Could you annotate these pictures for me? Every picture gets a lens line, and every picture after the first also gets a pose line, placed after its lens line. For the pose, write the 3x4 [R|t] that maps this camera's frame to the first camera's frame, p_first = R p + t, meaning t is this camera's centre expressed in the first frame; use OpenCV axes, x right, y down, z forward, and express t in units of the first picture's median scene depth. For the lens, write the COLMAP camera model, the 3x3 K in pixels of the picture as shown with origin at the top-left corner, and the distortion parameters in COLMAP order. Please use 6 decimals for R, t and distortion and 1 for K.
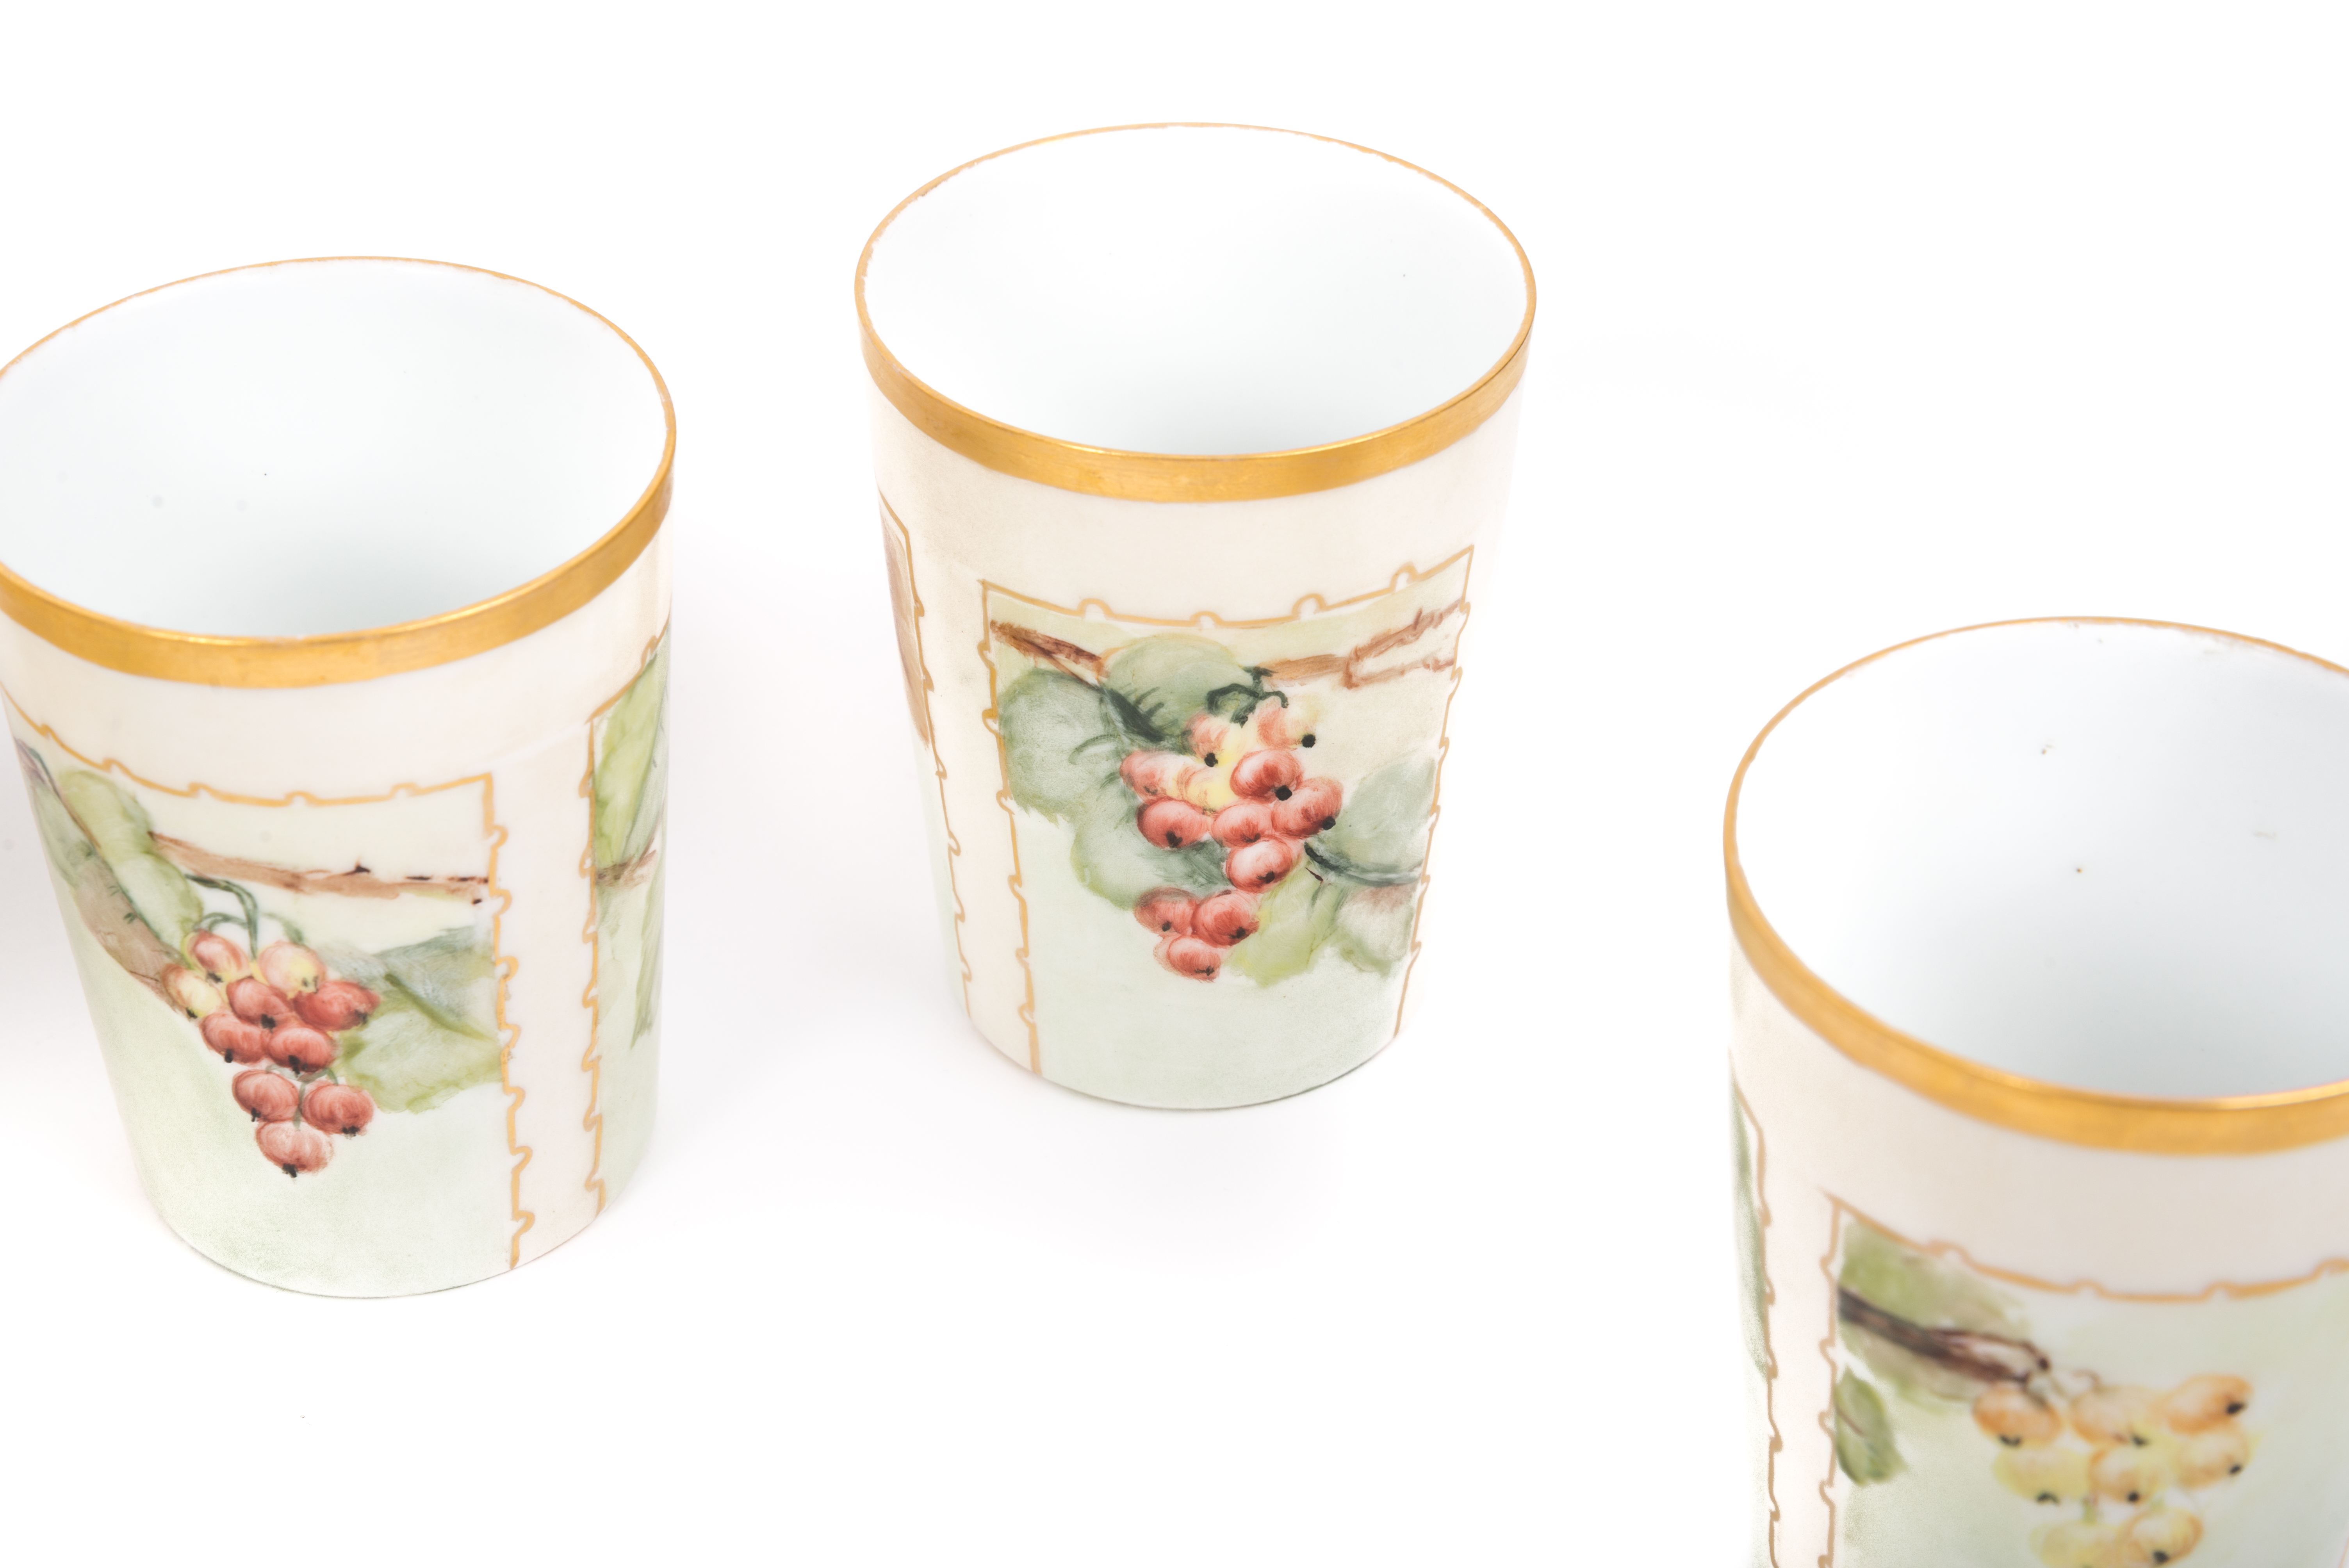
lens RADIAL K [[4671.9, 0, 1177.7], [0, 4671.9, 876.6], [0, 0, 1]] dist [-0.082523, 0.245672]
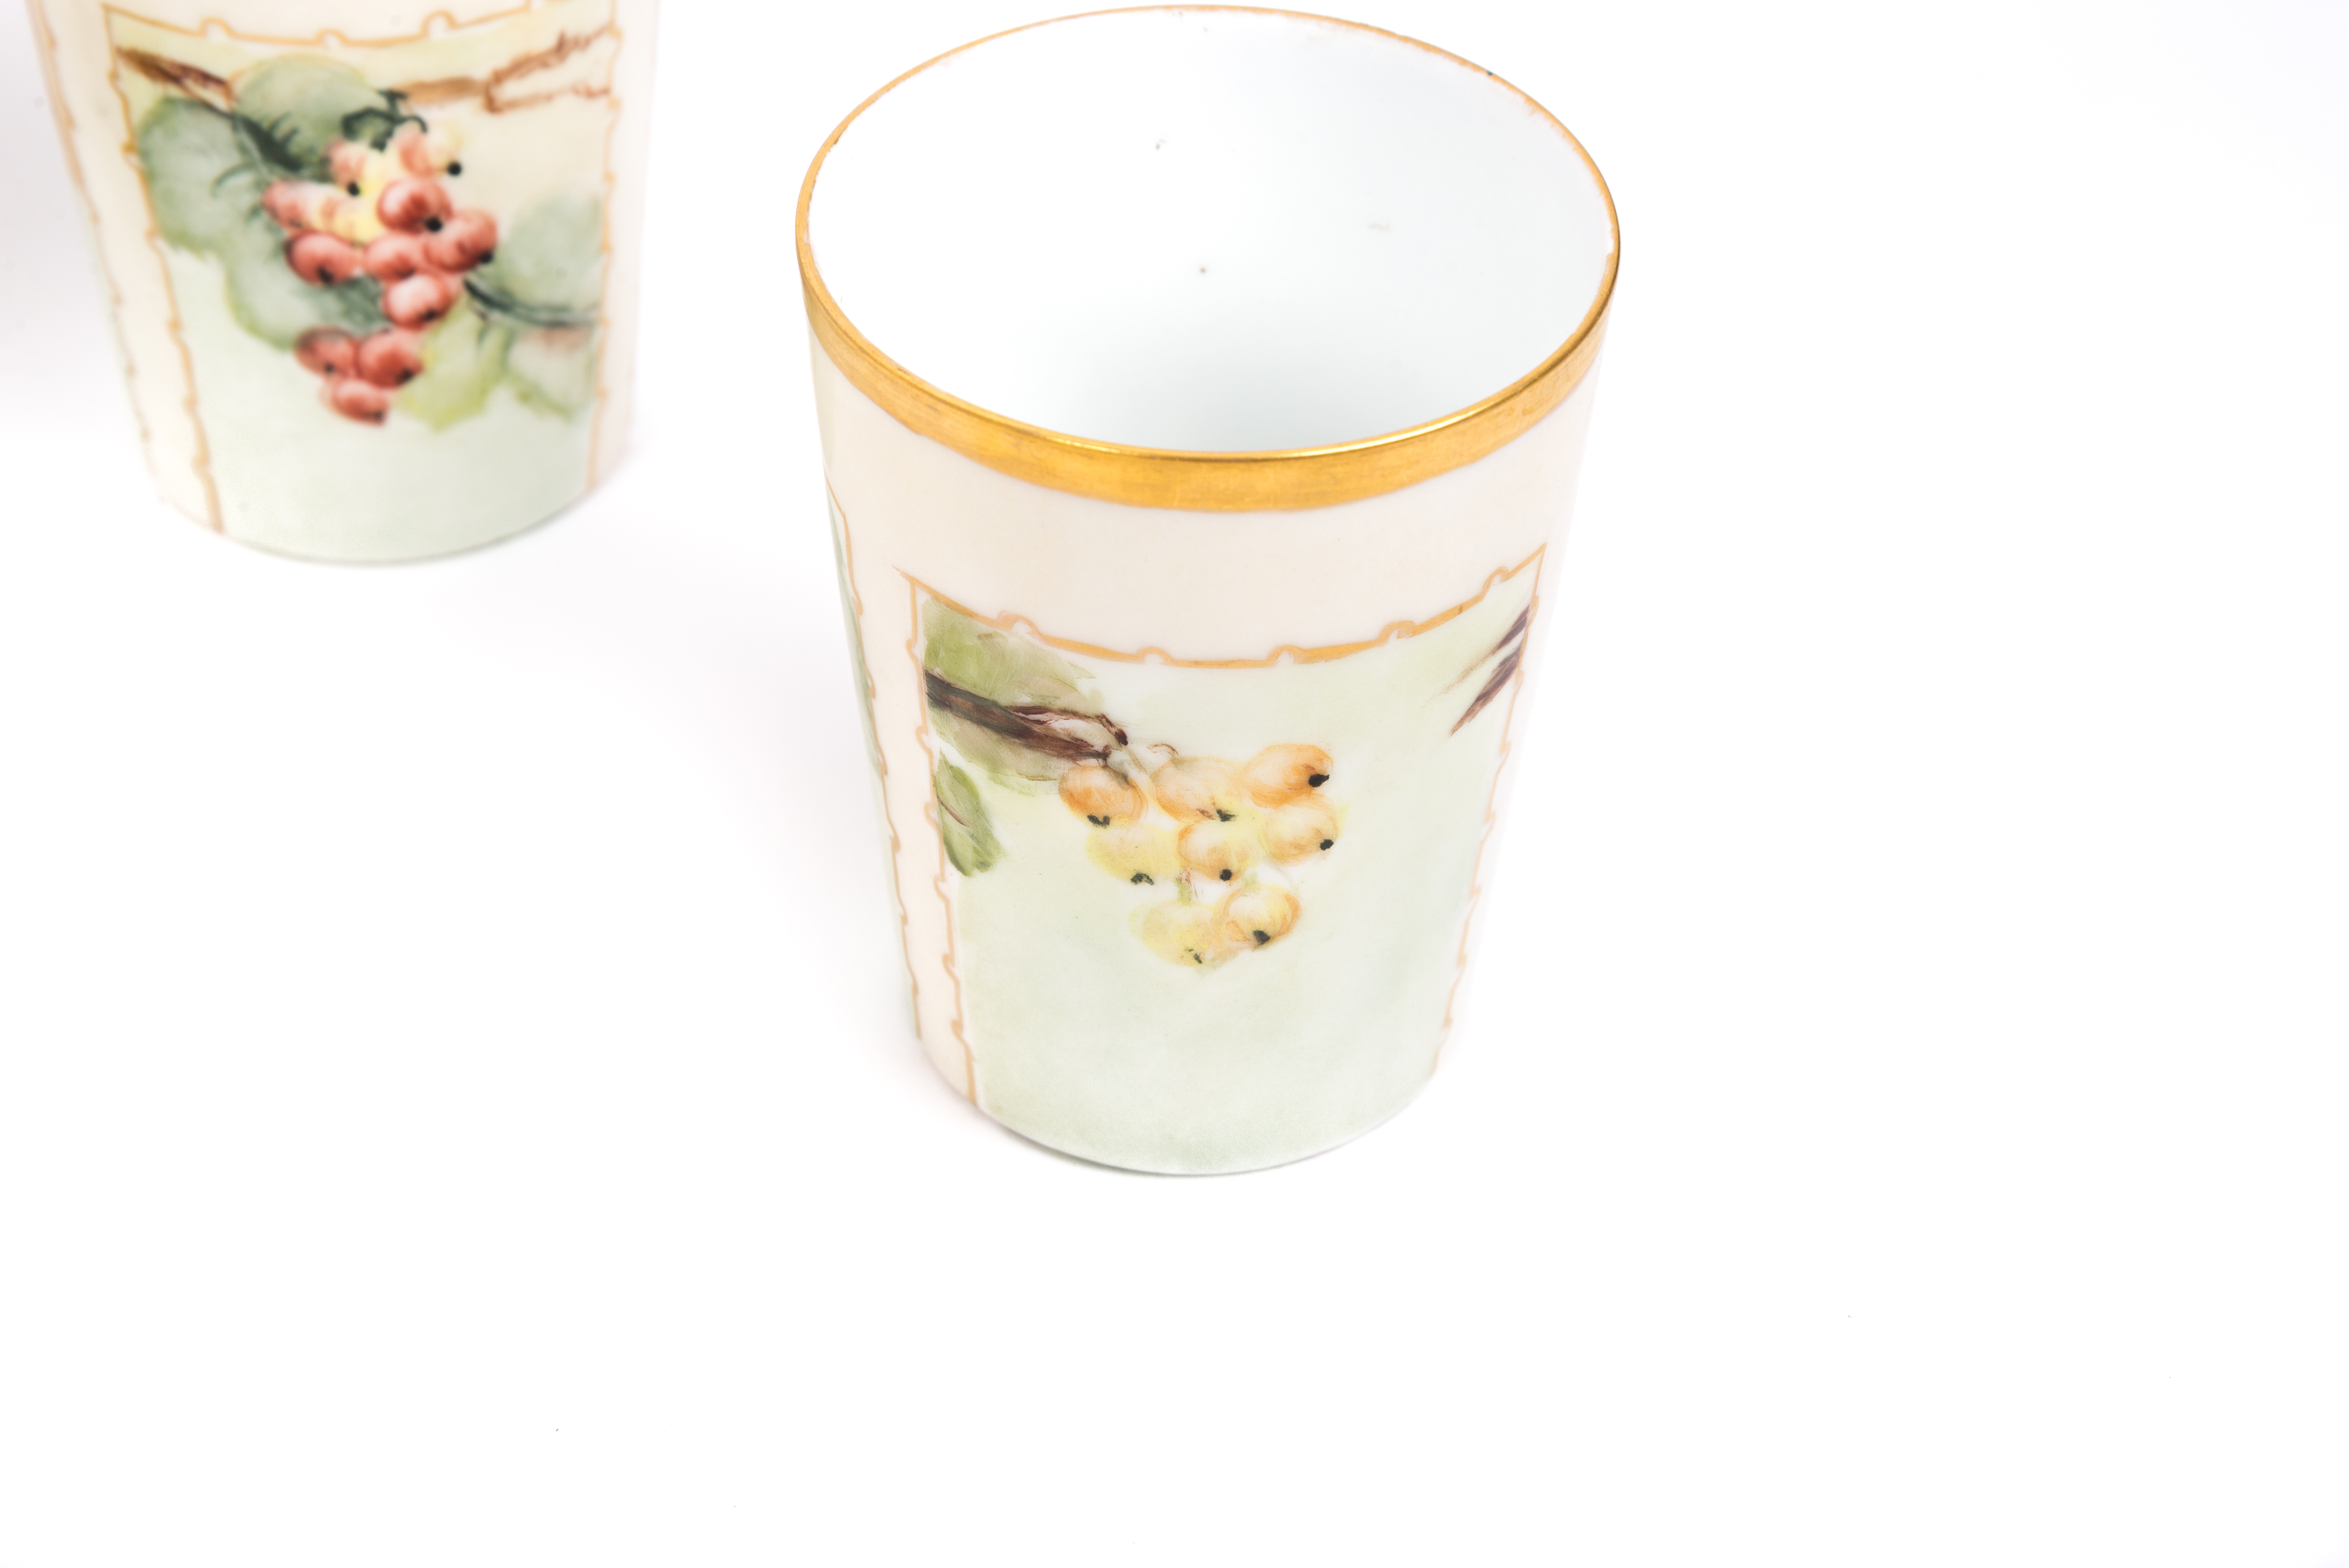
lens RADIAL K [[4671.9, 0, 1177.7], [0, 4671.9, 876.6], [0, 0, 1]] dist [-0.082523, 0.245672]
pose [[0.995724, -0.026503, 0.088500, 0.105242], [0.019786, 0.996917, 0.075924, 0.056804], [-0.090239, -0.073848, 0.993178, 0.002563]]
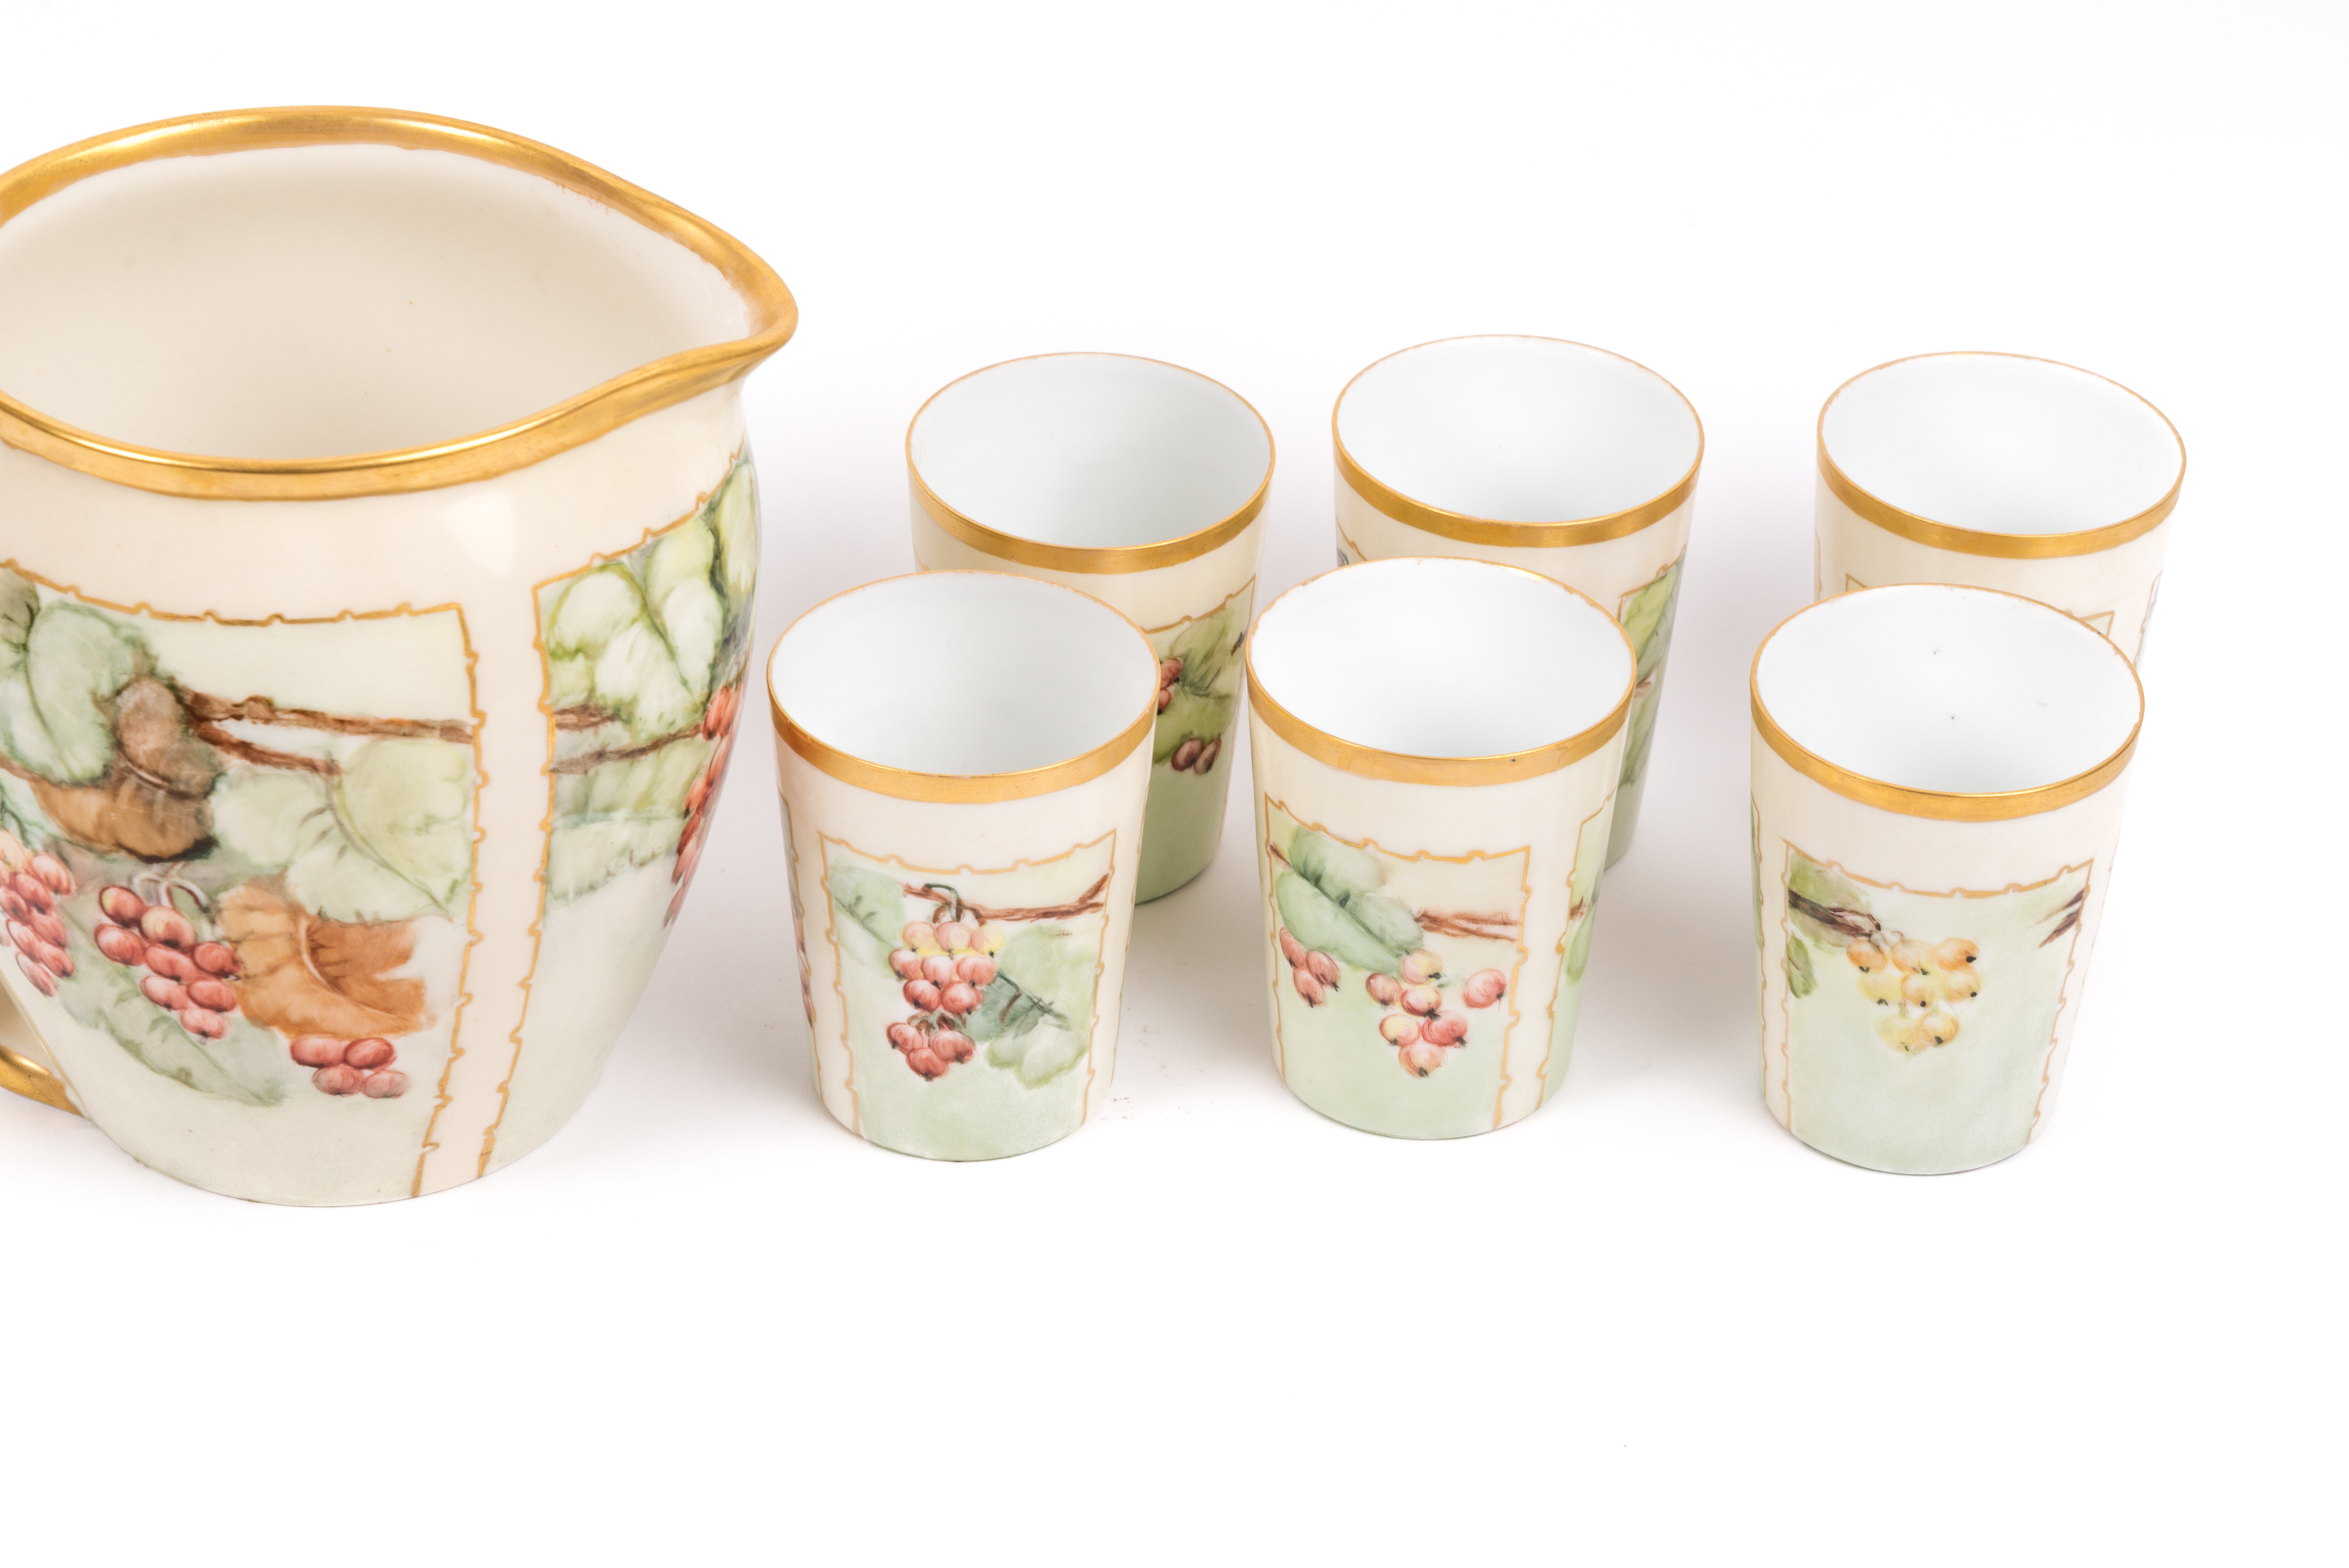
lens RADIAL K [[6663.7, 0, 1377.6], [0, 6663.7, 942.0], [0, 0, 1]] dist [-0.073251, -0.678294]
pose [[0.995540, 0.088472, -0.032745, 0.058876], [-0.089610, 0.995360, -0.035061, 0.229086], [0.029491, 0.037839, 0.998849, -1.931390]]
